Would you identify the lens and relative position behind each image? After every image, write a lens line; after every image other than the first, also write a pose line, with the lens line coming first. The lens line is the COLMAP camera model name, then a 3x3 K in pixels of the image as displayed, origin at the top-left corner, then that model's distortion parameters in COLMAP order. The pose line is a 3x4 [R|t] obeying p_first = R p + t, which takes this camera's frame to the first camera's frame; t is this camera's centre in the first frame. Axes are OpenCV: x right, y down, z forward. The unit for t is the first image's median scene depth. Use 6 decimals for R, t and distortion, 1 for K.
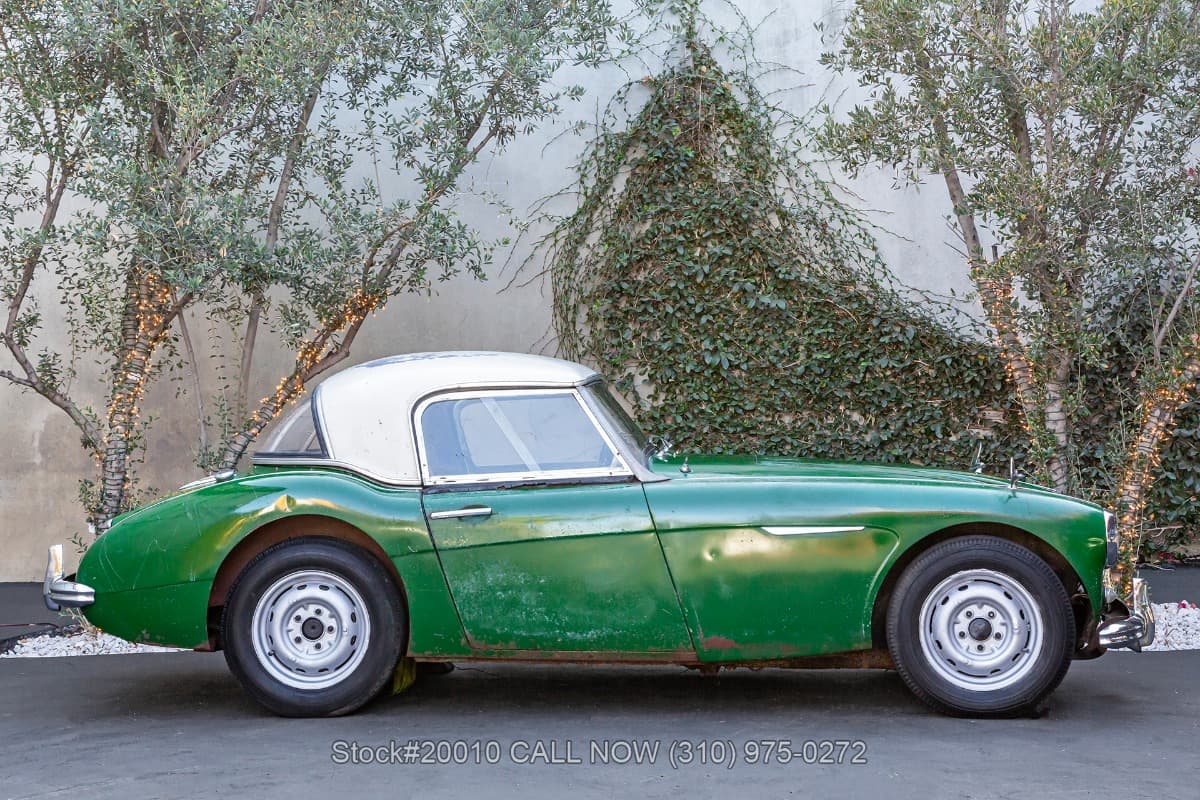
lens RADIAL K [[2224.5, 0, 600.0], [0, 2224.5, 400.0], [0, 0, 1]] dist [0.227552, 0.247191]
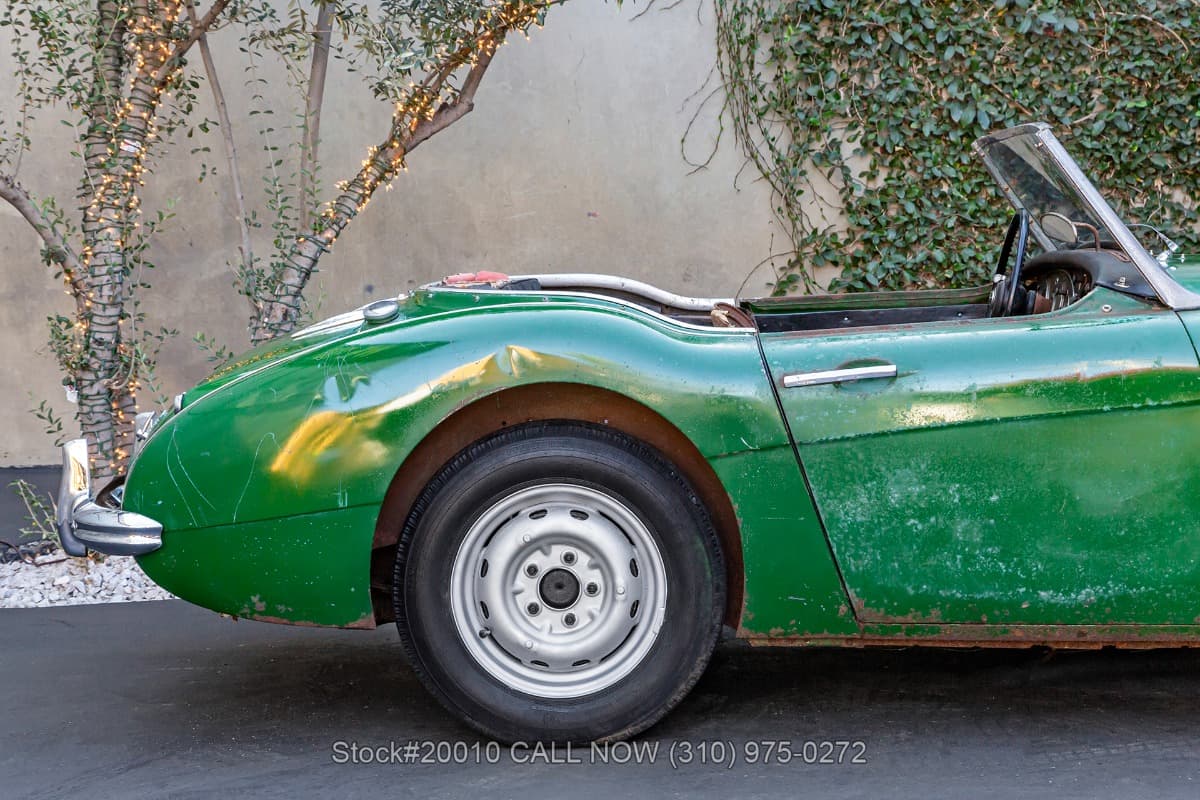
lens RADIAL K [[2656.5, 0, 598.0], [0, 2656.5, 450.1], [0, 0, 1]] dist [0.326321, 0.253804]
pose [[0.999566, -0.019898, 0.021740, -0.076698], [0.017778, 0.995443, 0.093691, 0.004198], [-0.023506, -0.093263, 0.995364, 0.204196]]
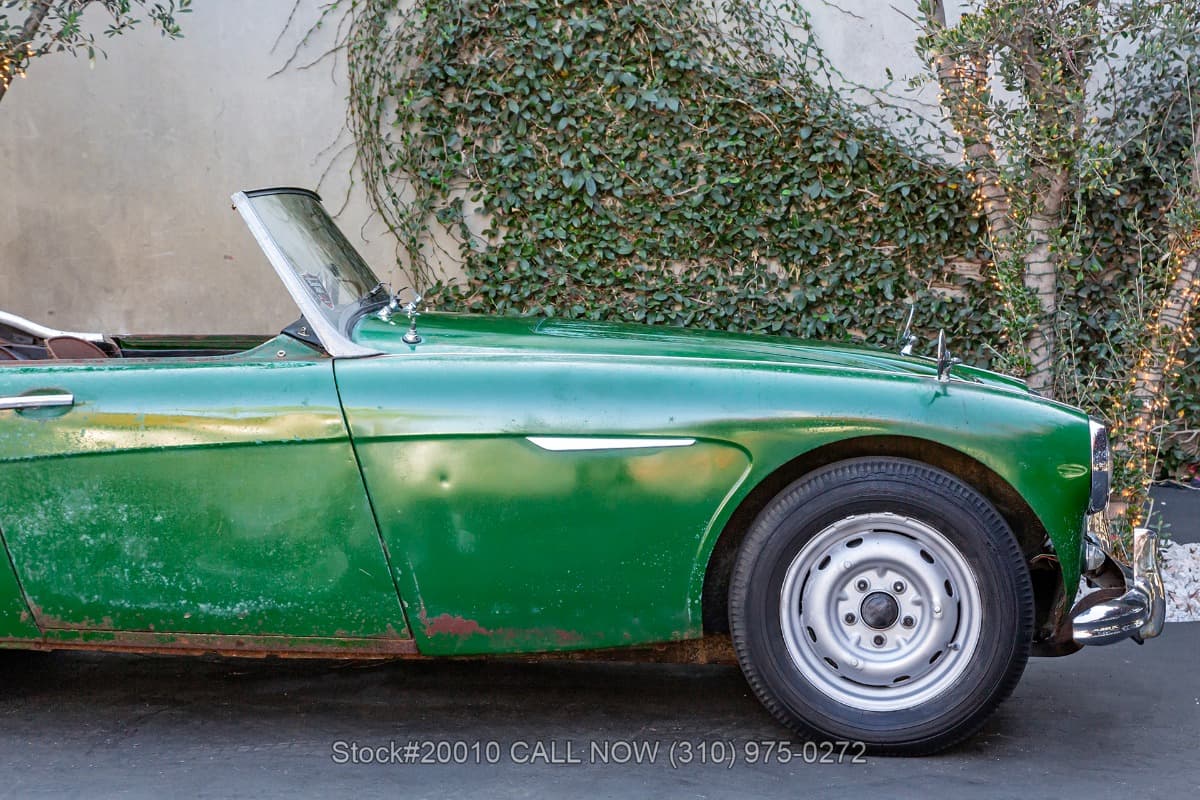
lens RADIAL K [[2610.9, 0, 595.3], [0, 2610.9, 433.3], [0, 0, 1]] dist [0.297536, 0.409561]
pose [[0.999589, 0.022249, 0.018095, 0.044308], [-0.023455, 0.997315, 0.069375, 0.003730], [-0.016503, -0.069771, 0.997427, 0.166733]]
